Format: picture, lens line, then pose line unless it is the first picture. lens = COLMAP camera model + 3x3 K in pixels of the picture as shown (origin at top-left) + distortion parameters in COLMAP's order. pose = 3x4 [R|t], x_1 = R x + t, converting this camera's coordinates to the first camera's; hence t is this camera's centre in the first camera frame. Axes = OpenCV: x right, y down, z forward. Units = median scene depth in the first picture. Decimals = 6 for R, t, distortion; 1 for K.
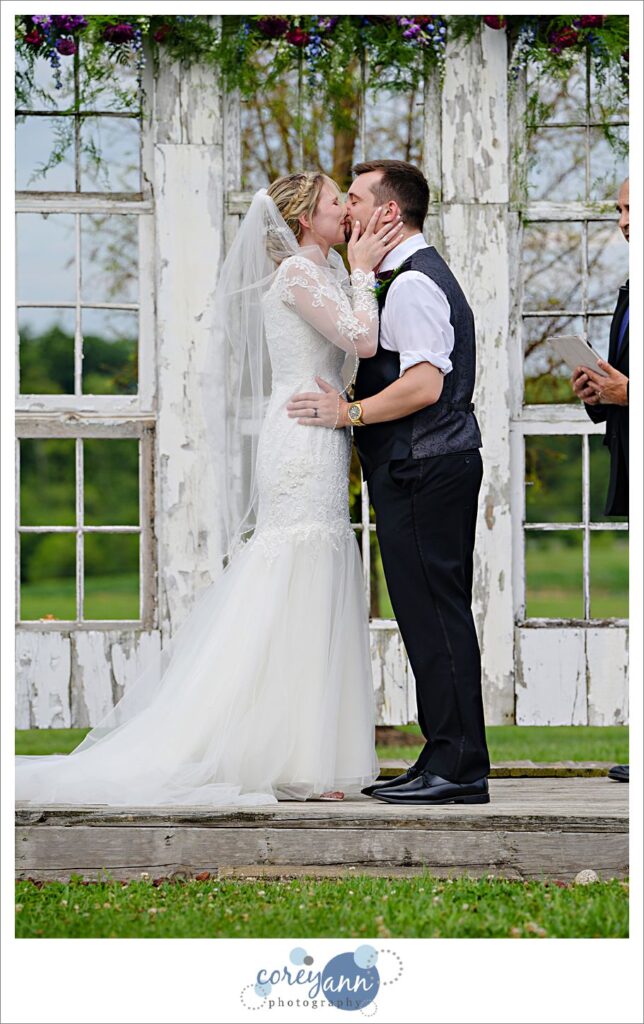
lens RADIAL K [[5301.0, 0, 325.8], [0, 5301.0, 446.4], [0, 0, 1]] dist [2.864145, 3.526765]
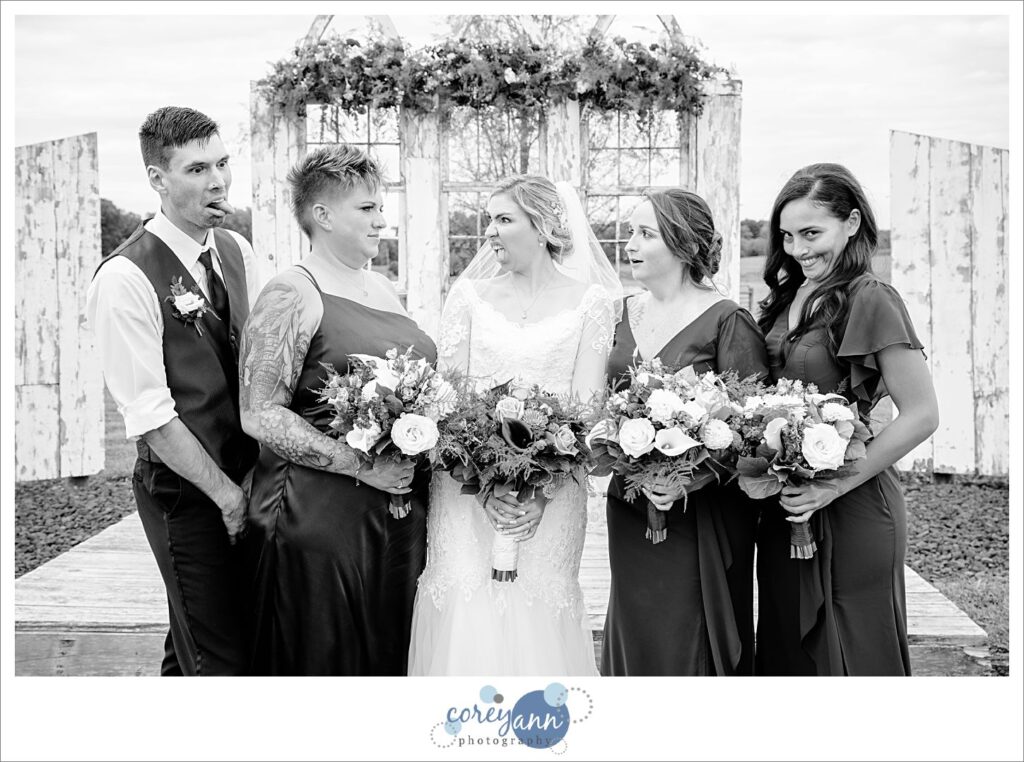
lens RADIAL K [[1235.8, 0, 508.1], [0, 1235.8, 355.5], [0, 0, 1]] dist [0.063452, 0.255559]
pose [[0.999646, 0.001766, -0.026542, 0.019356], [0.000668, 0.995813, 0.091408, -0.024760], [0.026592, -0.091393, 0.995460, 0.528435]]
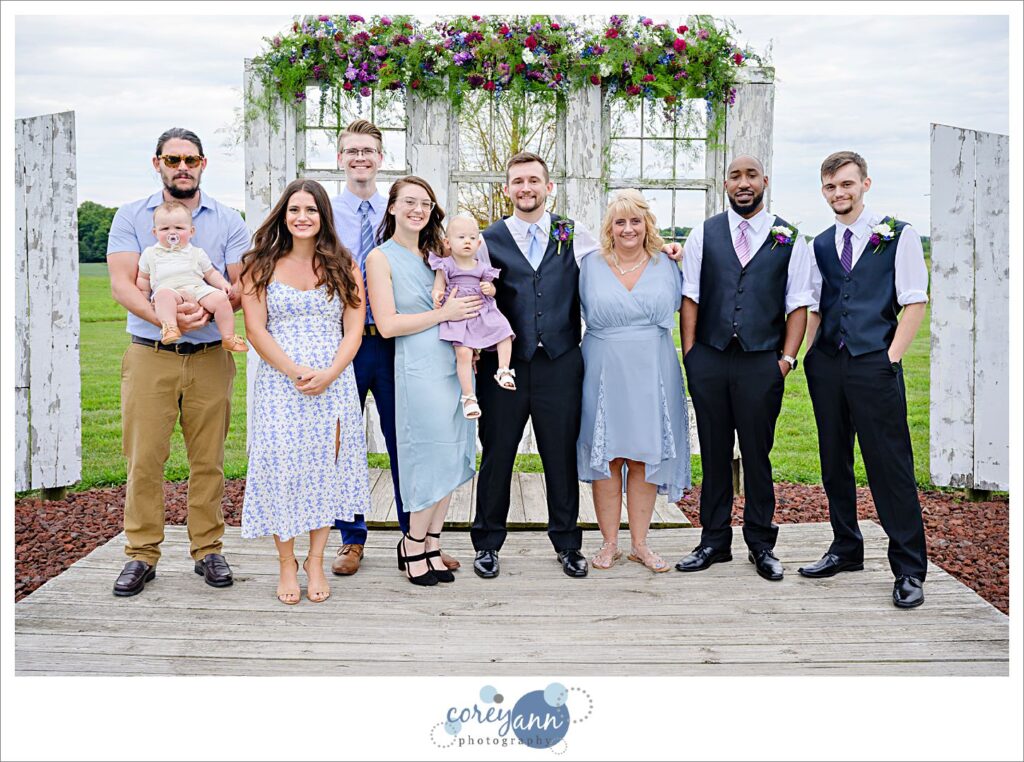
lens RADIAL K [[985.0, 0, 512.6], [0, 985.0, 341.3], [0, 0, 1]] dist [-0.013913, 0.124851]
pose [[0.999919, 0.011999, 0.004298, 0.002352], [-0.012375, 0.994716, 0.101917, -0.023472], [-0.003052, -0.101962, 0.994784, 0.651357]]
